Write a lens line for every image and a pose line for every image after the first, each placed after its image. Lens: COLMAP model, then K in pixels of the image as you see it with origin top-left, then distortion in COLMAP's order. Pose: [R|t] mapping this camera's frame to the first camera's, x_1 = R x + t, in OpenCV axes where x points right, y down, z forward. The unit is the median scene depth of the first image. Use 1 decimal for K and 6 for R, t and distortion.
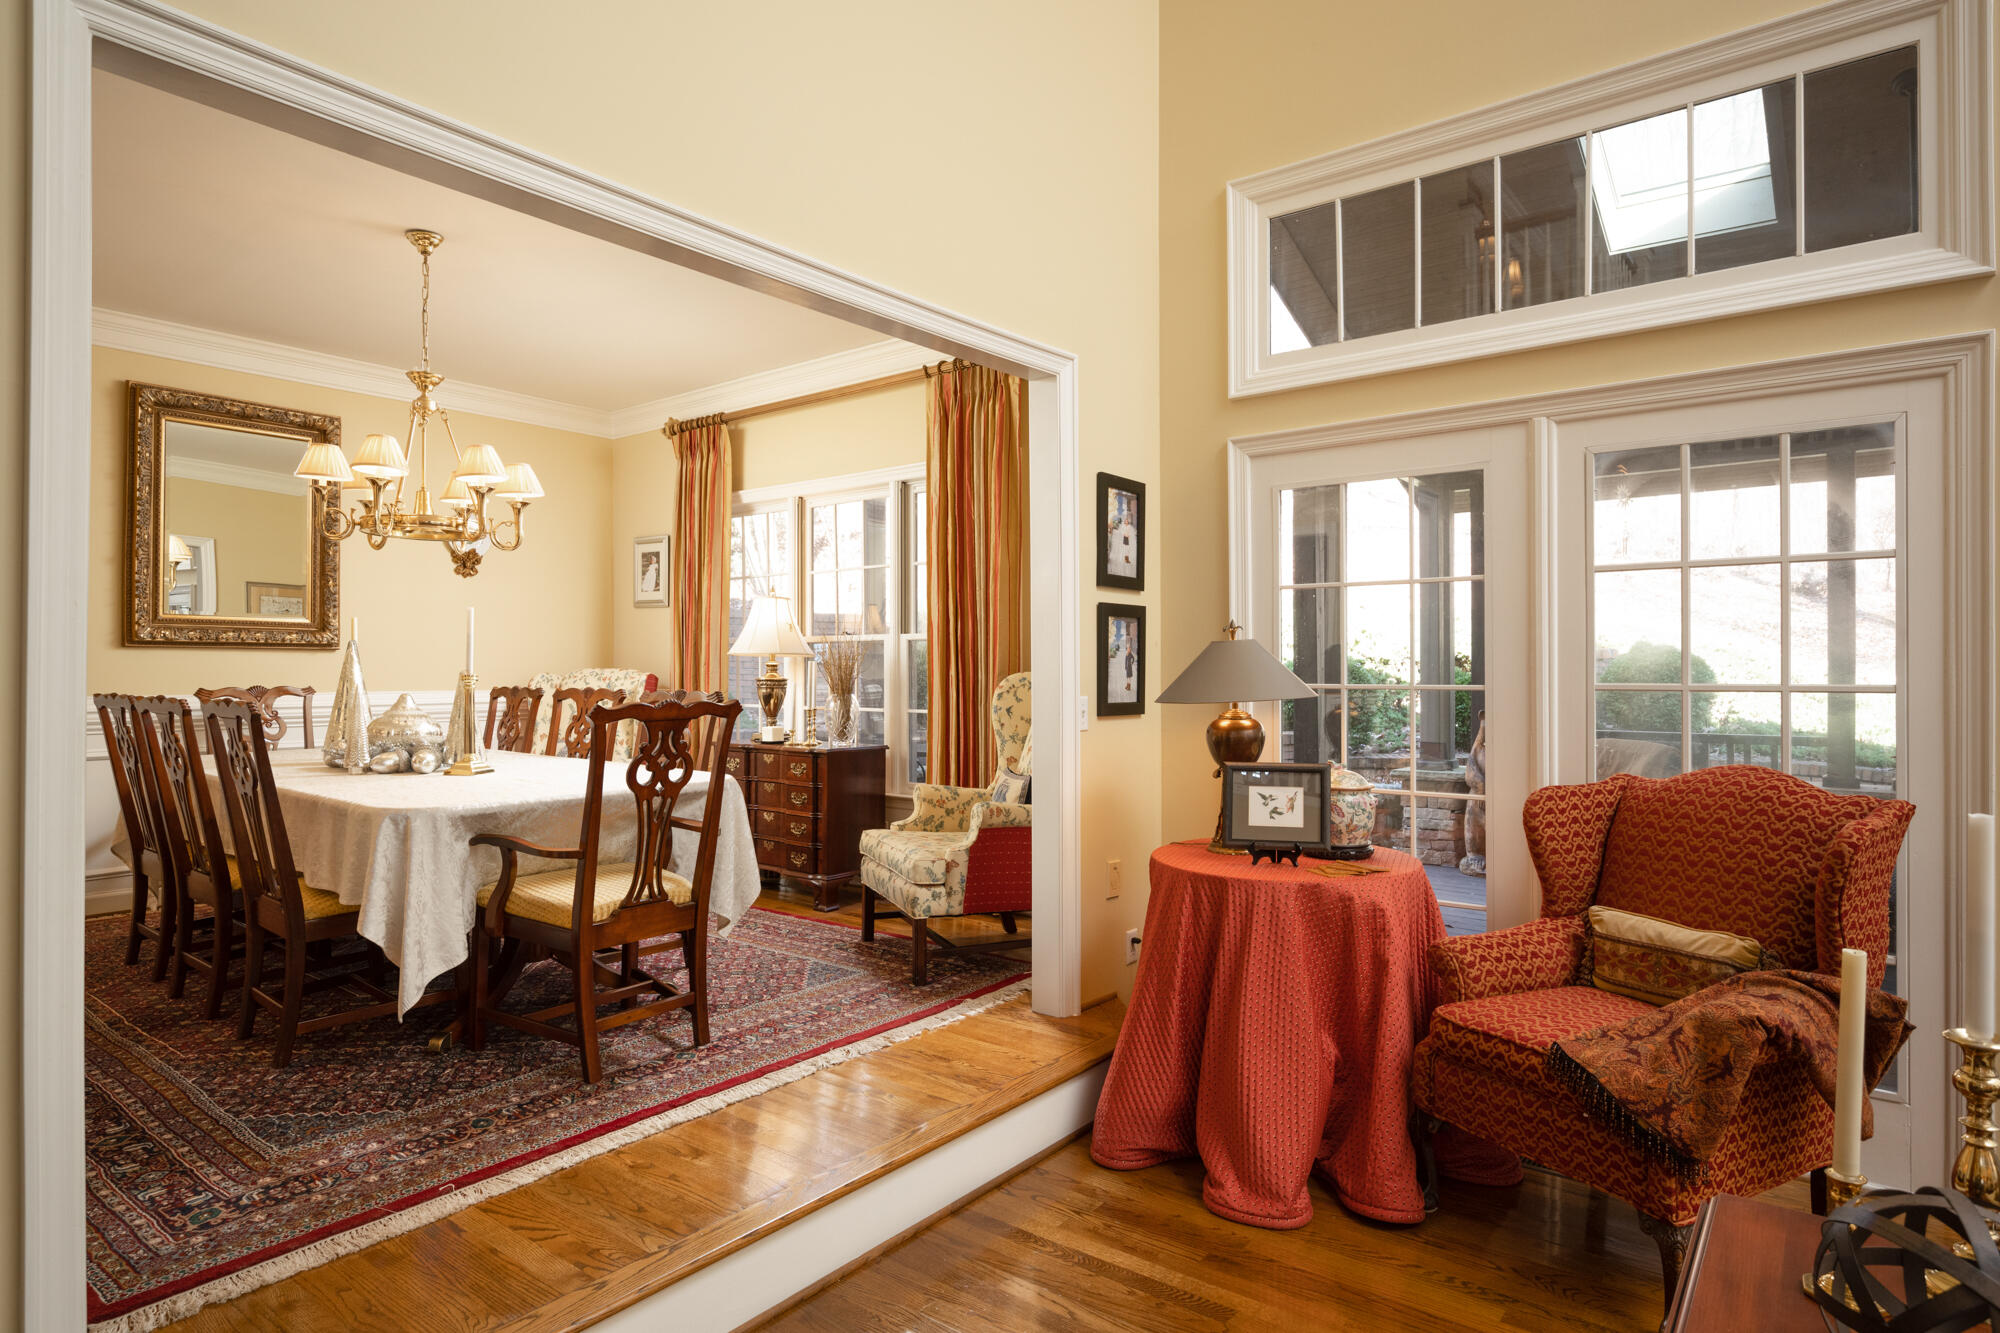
lens RADIAL K [[1113.5, 0, 1000.0], [0, 1113.5, 666.5], [0, 0, 1]] dist [0.001349, 0.000157]
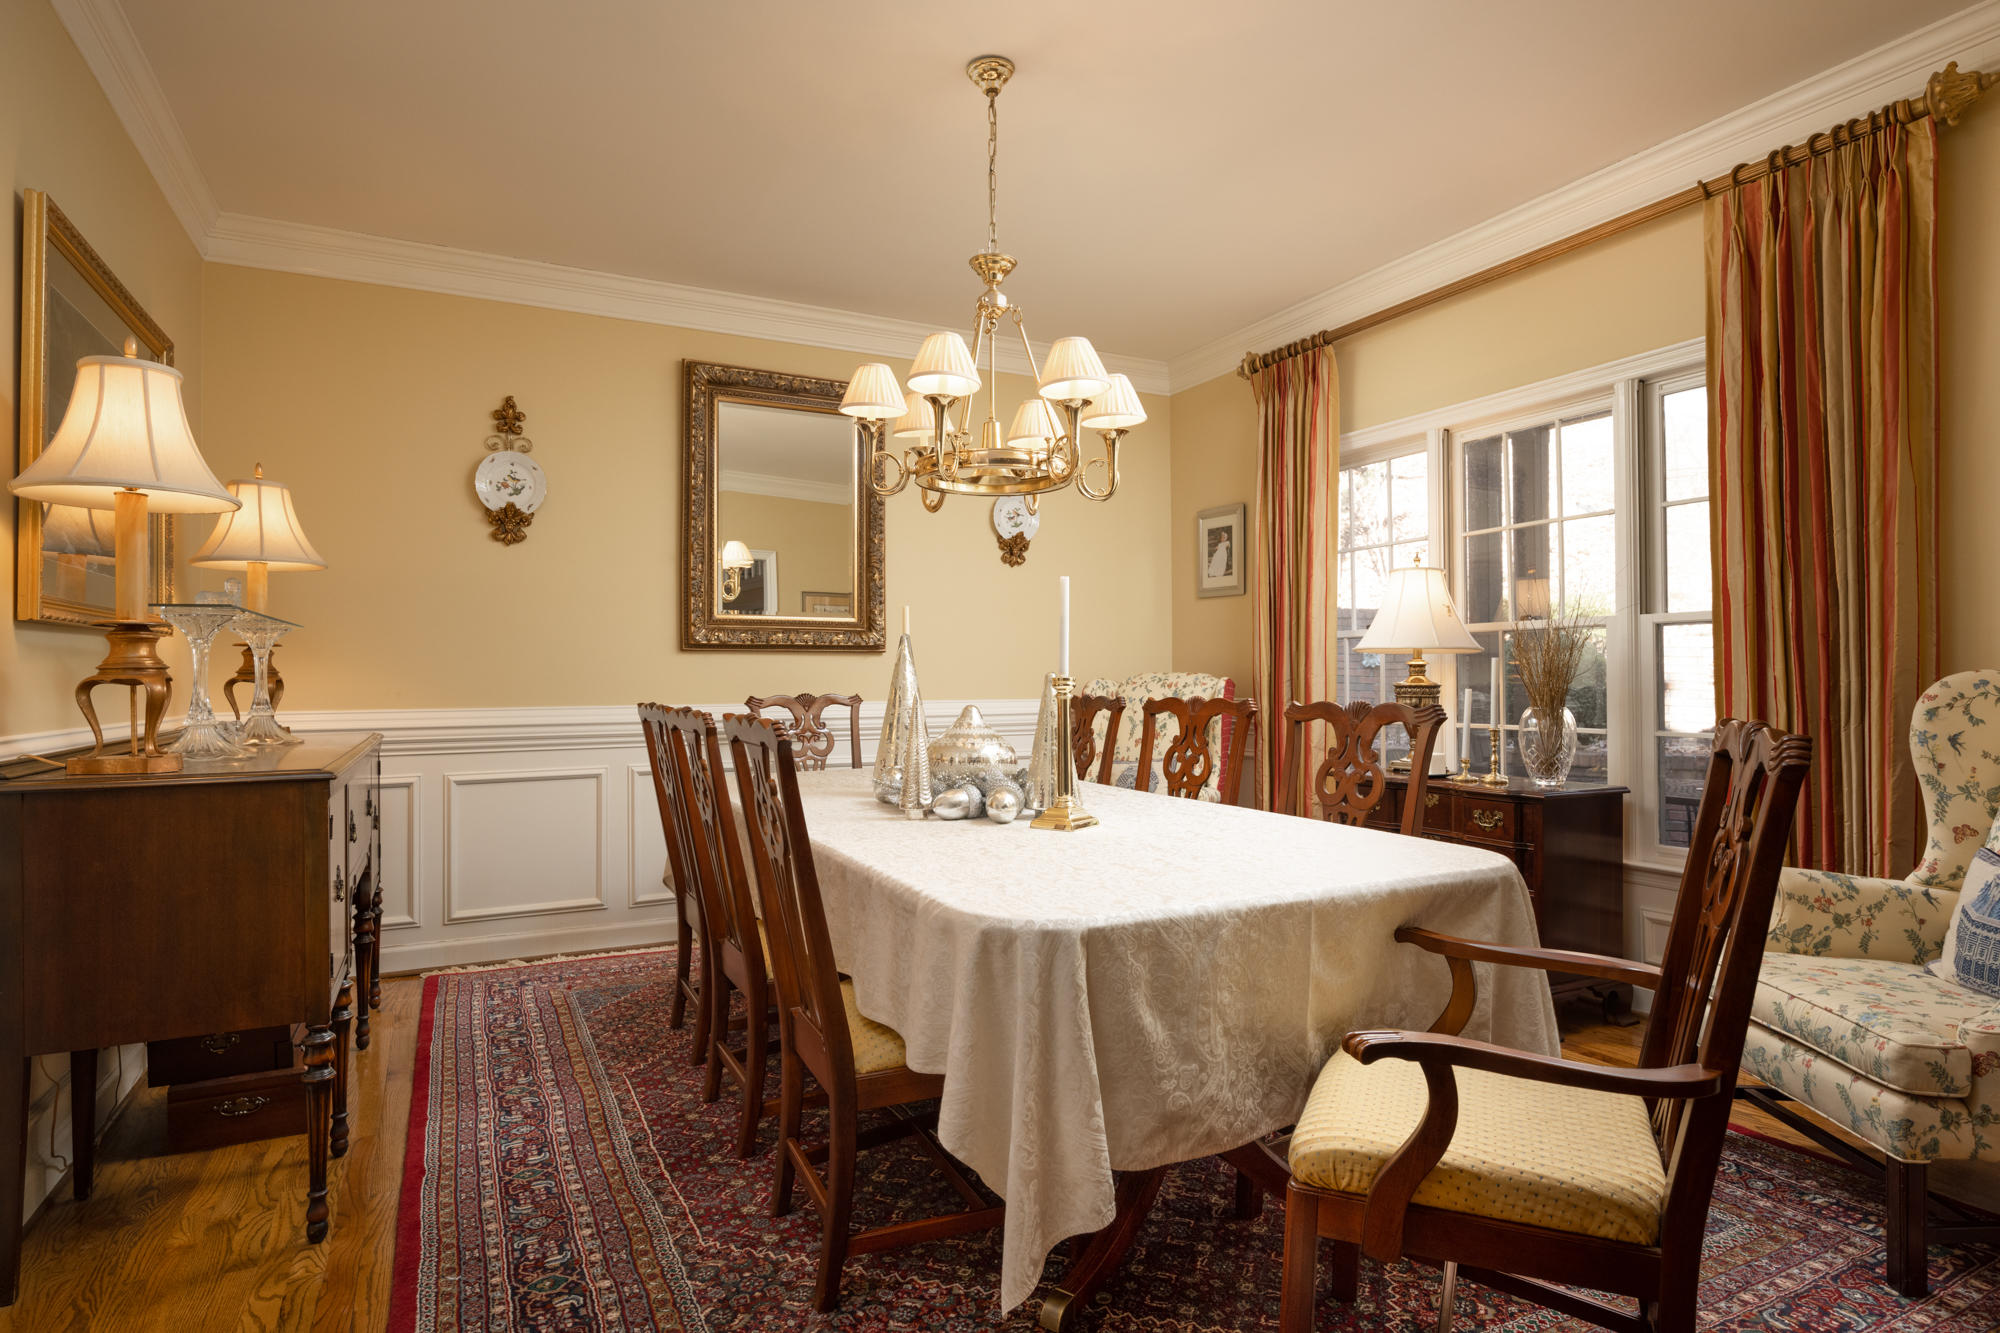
lens RADIAL K [[1056.6, 0, 1003.4], [0, 1056.6, 687.4], [0, 0, 1]] dist [-0.002292, -0.000100]
pose [[0.914964, -0.001248, -0.403533, -0.206465], [0.006007, 0.999927, 0.010527, 0.005091], [0.403490, -0.012056, 0.914904, 0.330621]]
